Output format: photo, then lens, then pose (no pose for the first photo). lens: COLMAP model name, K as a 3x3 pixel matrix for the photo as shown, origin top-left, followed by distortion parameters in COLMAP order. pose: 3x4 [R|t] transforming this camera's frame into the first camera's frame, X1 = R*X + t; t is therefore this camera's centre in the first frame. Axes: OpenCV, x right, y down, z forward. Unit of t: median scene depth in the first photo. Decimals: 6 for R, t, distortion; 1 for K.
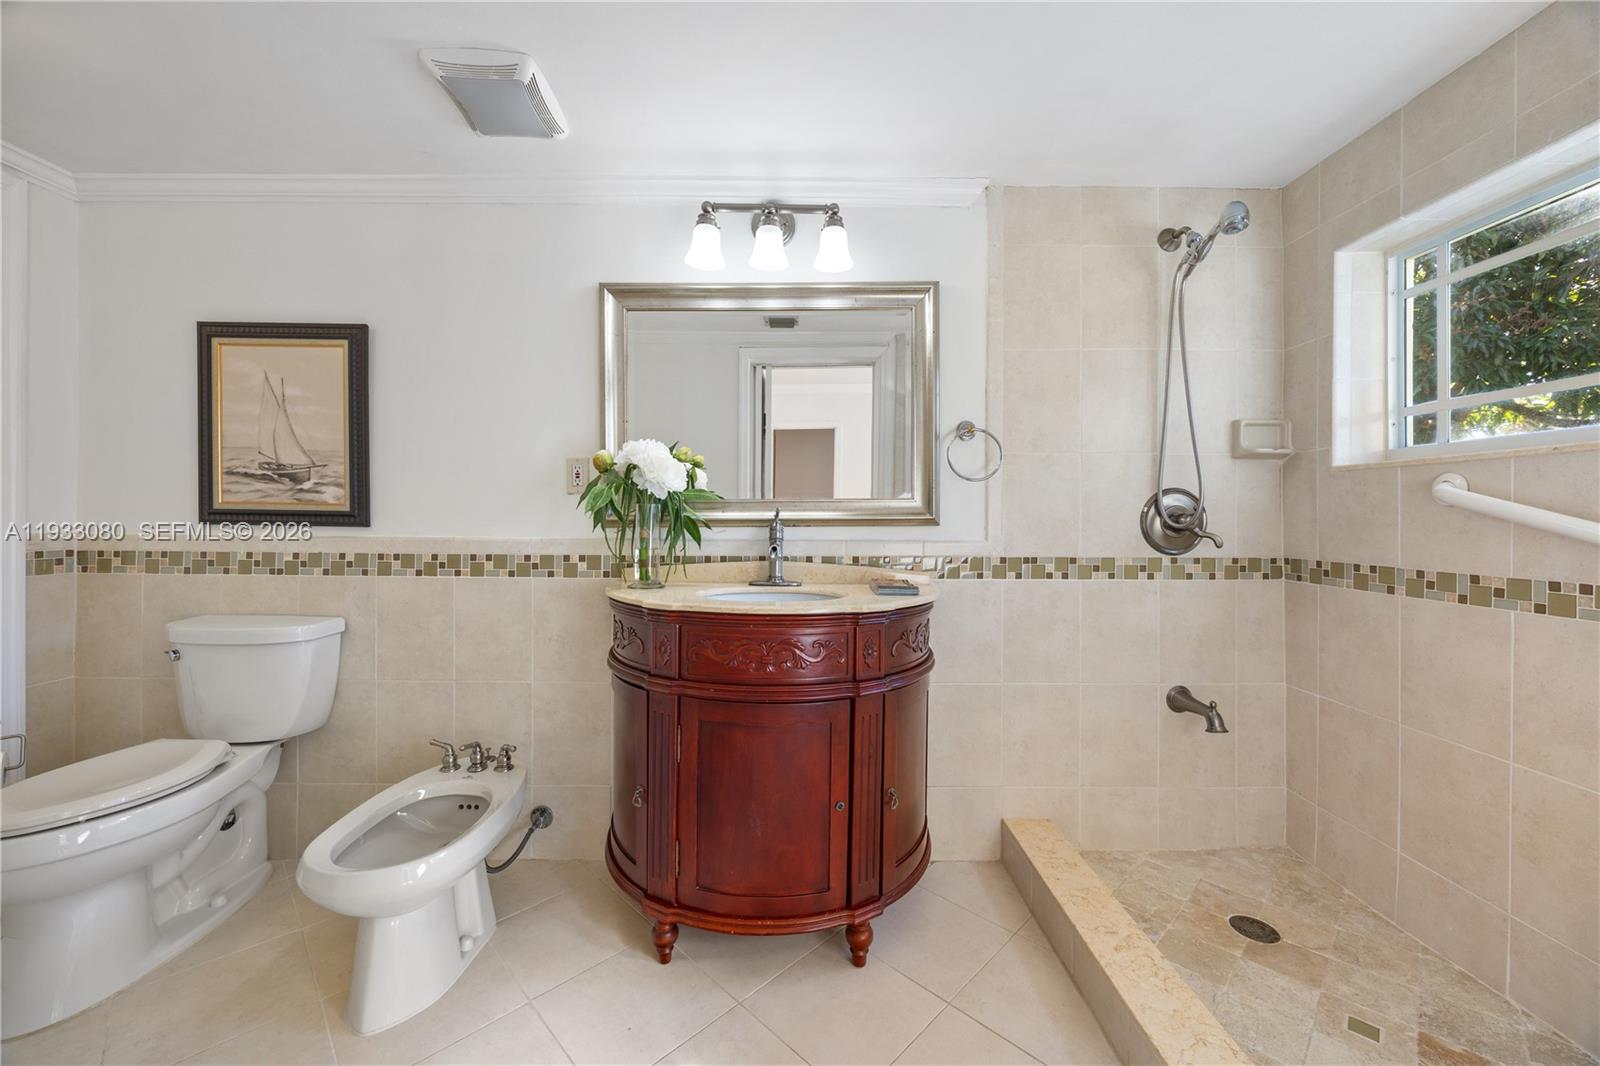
lens RADIAL K [[619.4, 0, 796.0], [0, 619.4, 518.0], [0, 0, 1]] dist [-0.001111, -0.000008]
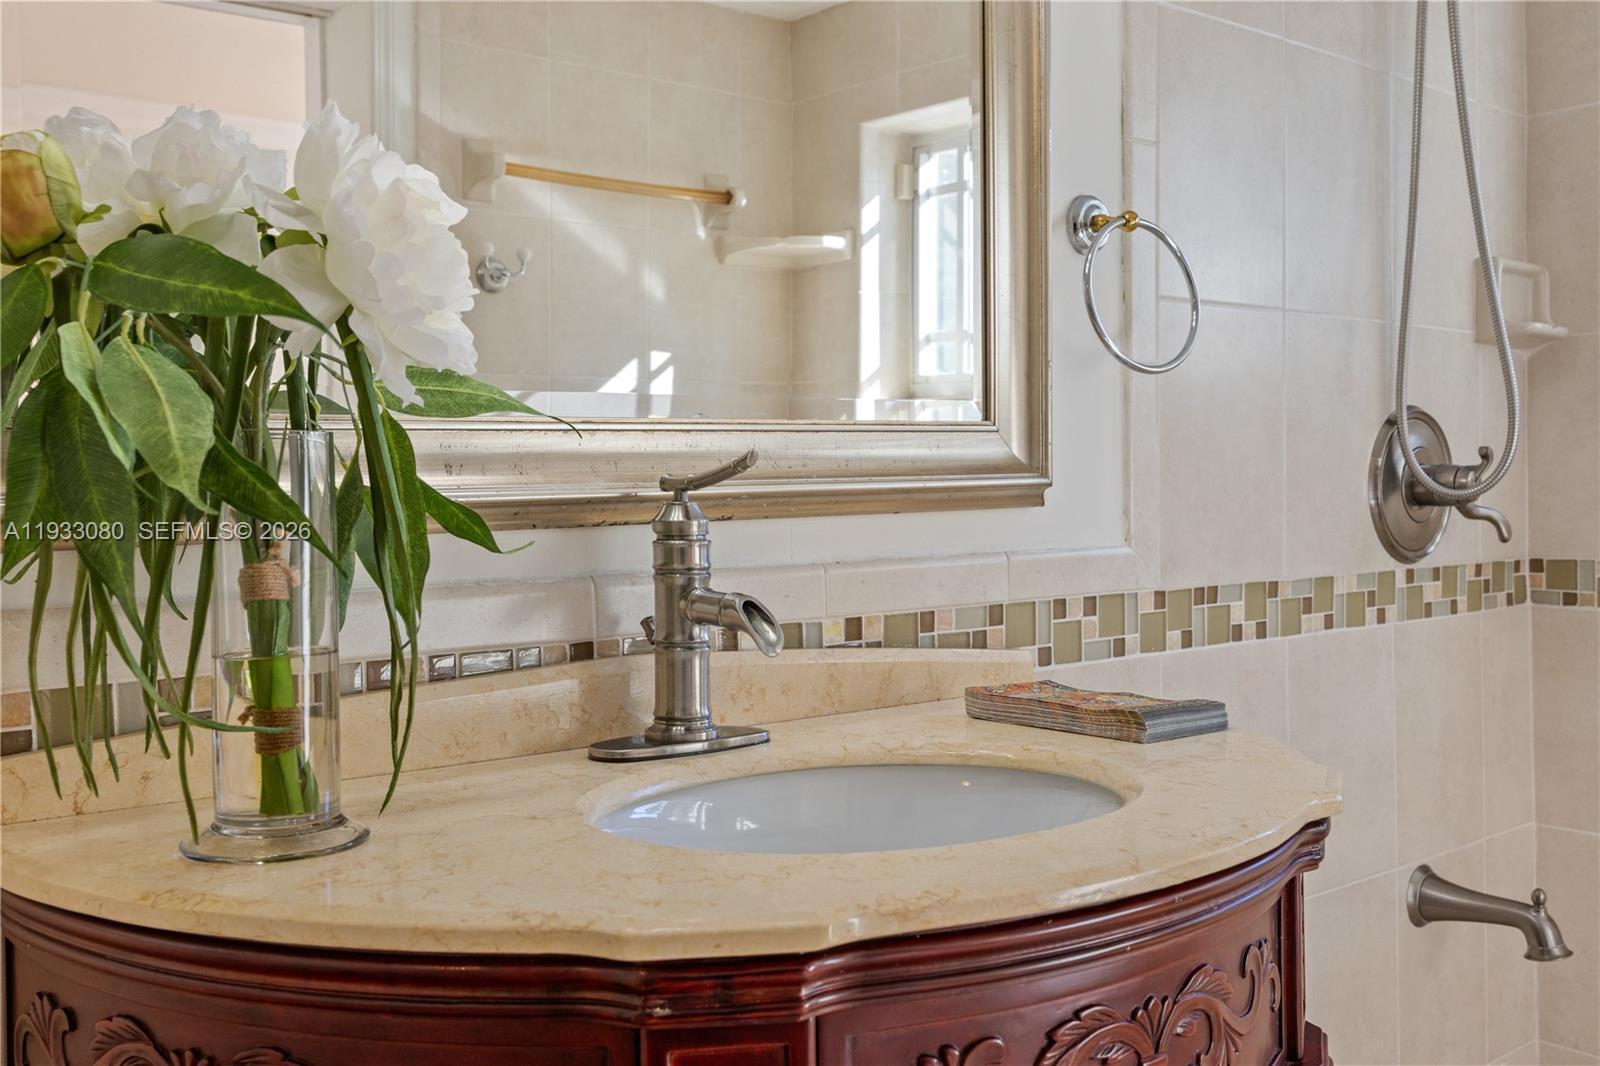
lens RADIAL K [[1582.7, 0, 799.3], [0, 1582.7, 504.3], [0, 0, 1]] dist [0.002648, 0.000968]
pose [[0.752422, -0.021710, 0.658324, -0.424916], [0.007595, 0.999676, 0.024286, -0.010251], [-0.658638, -0.013273, 0.752343, 0.456411]]
